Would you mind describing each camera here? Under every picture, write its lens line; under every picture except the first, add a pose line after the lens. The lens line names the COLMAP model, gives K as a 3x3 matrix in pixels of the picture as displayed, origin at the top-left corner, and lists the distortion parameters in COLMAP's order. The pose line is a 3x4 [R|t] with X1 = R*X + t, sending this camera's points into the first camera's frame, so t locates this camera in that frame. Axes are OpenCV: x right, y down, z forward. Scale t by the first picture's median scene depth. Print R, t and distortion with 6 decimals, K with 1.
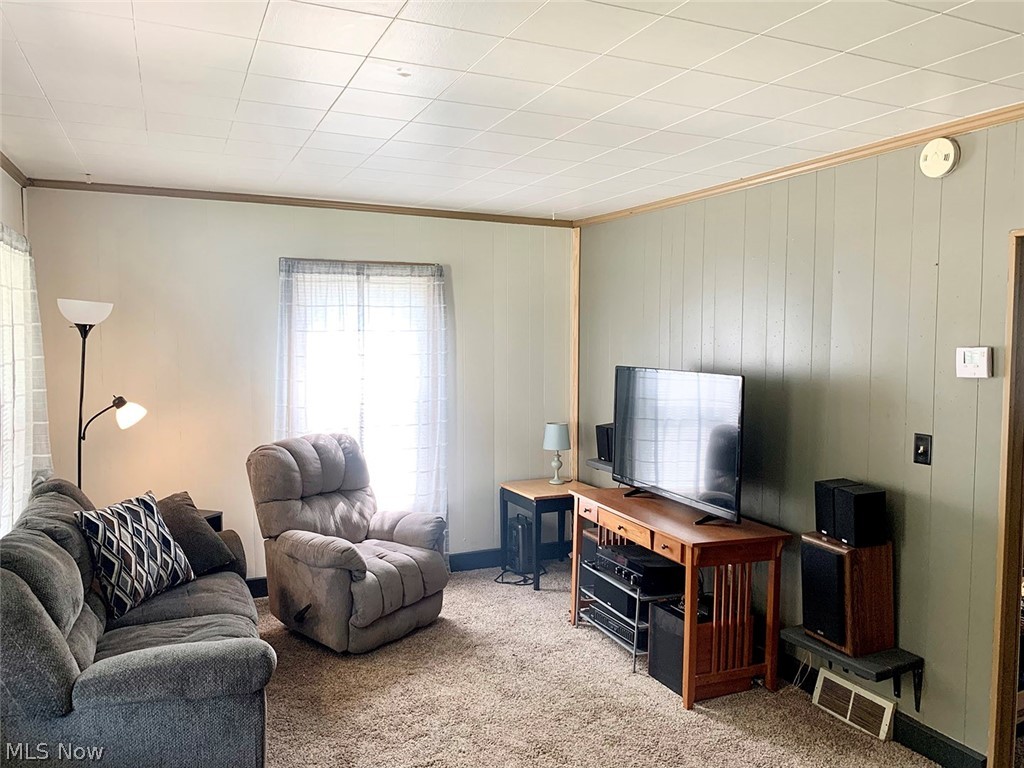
lens RADIAL K [[782.6, 0, 518.5], [0, 782.6, 373.6], [0, 0, 1]] dist [0.045761, -0.057870]
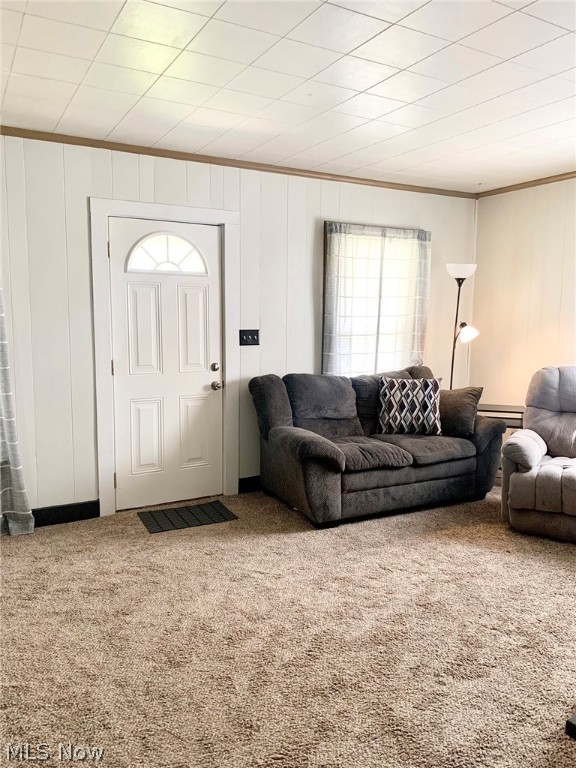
lens RADIAL K [[587.0, 0, 268.8], [0, 587.0, 381.2], [0, 0, 1]] dist [0.045761, -0.057870]
pose [[0.063658, 0.109572, -0.991938, 0.662032], [-0.062265, 0.992454, 0.105634, 0.045284], [0.996027, 0.055038, 0.070000, 0.517196]]
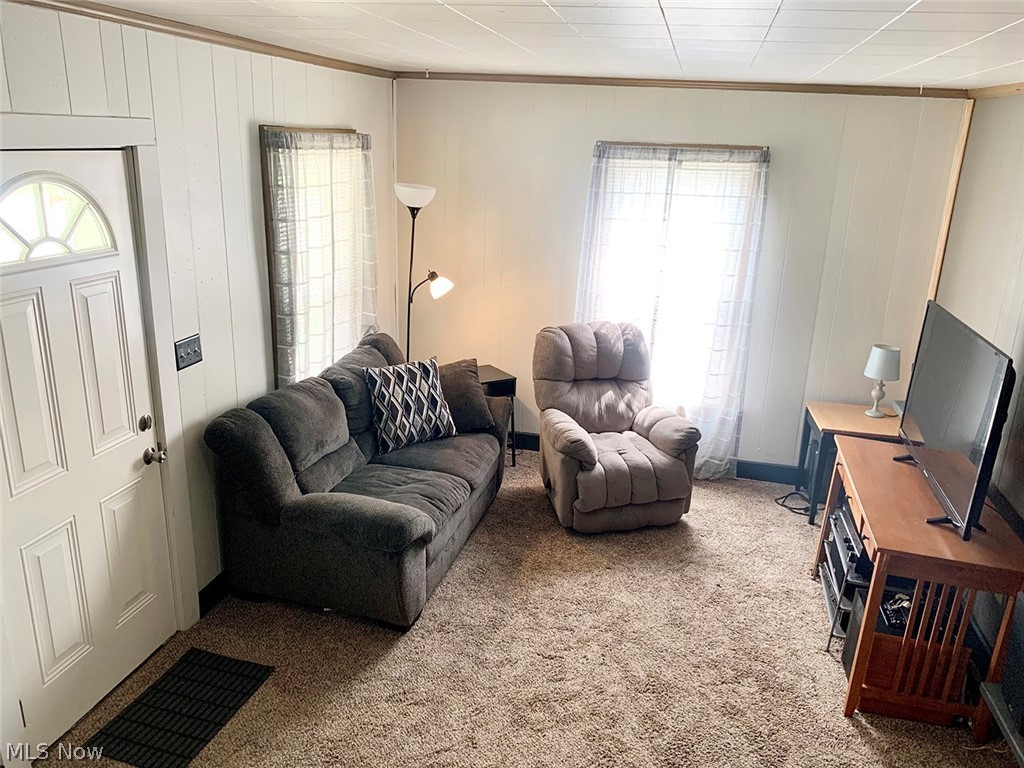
lens RADIAL K [[782.6, 0, 518.3], [0, 782.6, 382.2], [0, 0, 1]] dist [0.045761, -0.057870]
pose [[0.795084, 0.205771, -0.570526, 0.298501], [-0.068999, 0.965268, 0.251985, -0.113191], [0.602562, -0.160983, 0.781667, 0.125248]]
